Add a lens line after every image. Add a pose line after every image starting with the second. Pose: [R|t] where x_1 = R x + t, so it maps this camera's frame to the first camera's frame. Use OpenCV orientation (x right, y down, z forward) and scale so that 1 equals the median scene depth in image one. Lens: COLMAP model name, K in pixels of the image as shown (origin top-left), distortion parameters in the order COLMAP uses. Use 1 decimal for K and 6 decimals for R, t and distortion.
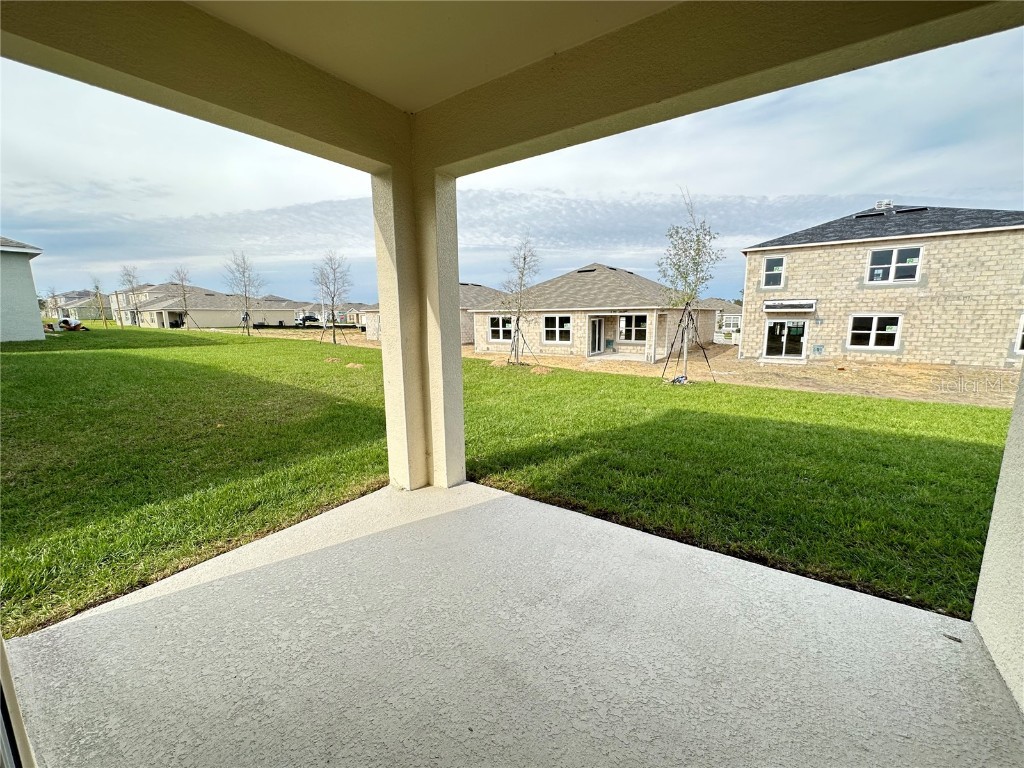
lens RADIAL K [[409.2, 0, 514.3], [0, 409.2, 383.9], [0, 0, 1]] dist [-0.001627, -0.000124]
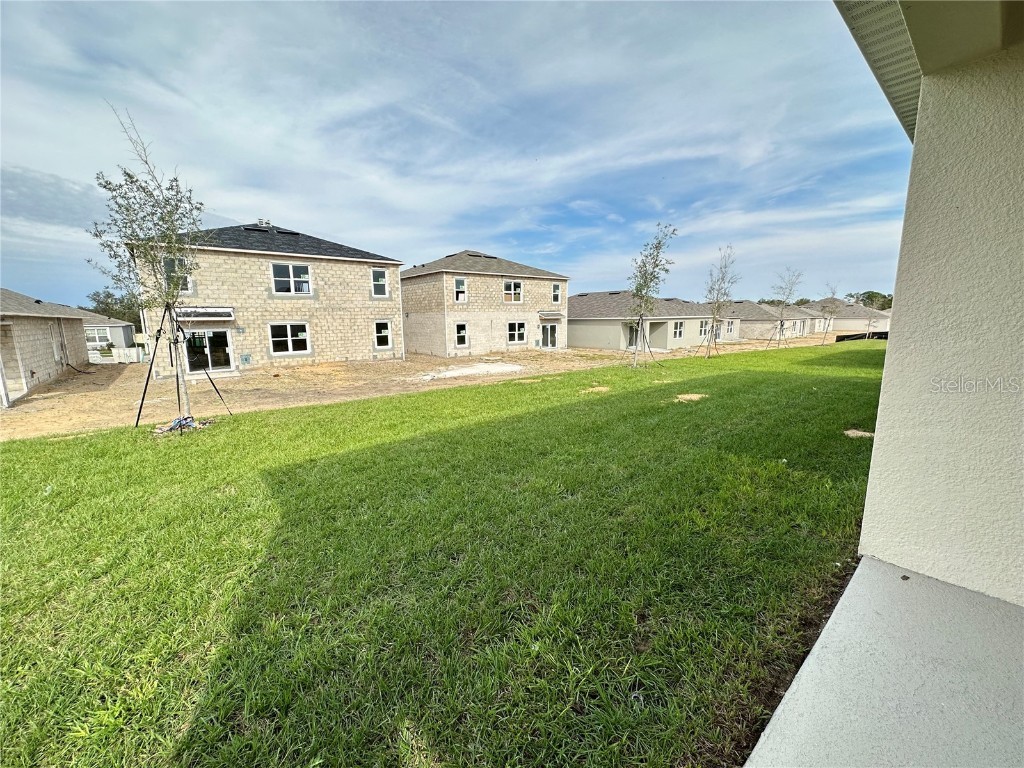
lens RADIAL K [[409.2, 0, 511.9], [0, 409.2, 382.4], [0, 0, 1]] dist [-0.001627, -0.000124]
pose [[0.271897, -0.145363, 0.951284, -0.020358], [0.172343, 0.979899, 0.100476, -0.018599], [-0.946768, 0.136628, 0.291484, 0.128261]]
